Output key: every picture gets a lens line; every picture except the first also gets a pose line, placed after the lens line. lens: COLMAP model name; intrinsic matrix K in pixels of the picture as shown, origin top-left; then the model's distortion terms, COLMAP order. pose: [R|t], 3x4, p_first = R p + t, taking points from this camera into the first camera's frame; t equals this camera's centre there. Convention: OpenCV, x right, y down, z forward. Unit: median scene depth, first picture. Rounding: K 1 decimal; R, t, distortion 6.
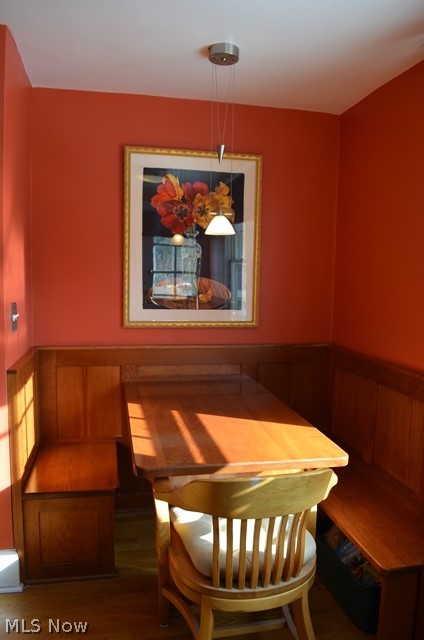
lens RADIAL K [[504.8, 0, 212.0], [0, 504.8, 320.0], [0, 0, 1]] dist [-0.054693, -0.011106]
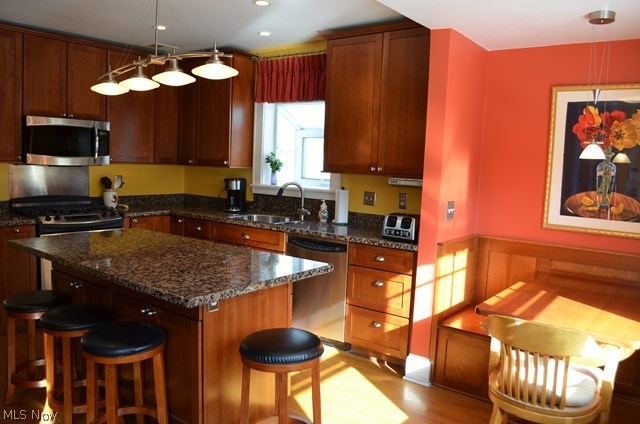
lens RADIAL K [[504.8, 0, 320.0], [0, 504.8, 212.0], [0, 0, 1]] dist [-0.054693, -0.011106]
pose [[0.653748, 0.085329, -0.751886, 0.403070], [-0.104364, 0.994294, 0.022097, 0.005342], [0.749481, 0.064024, 0.658923, -0.253115]]
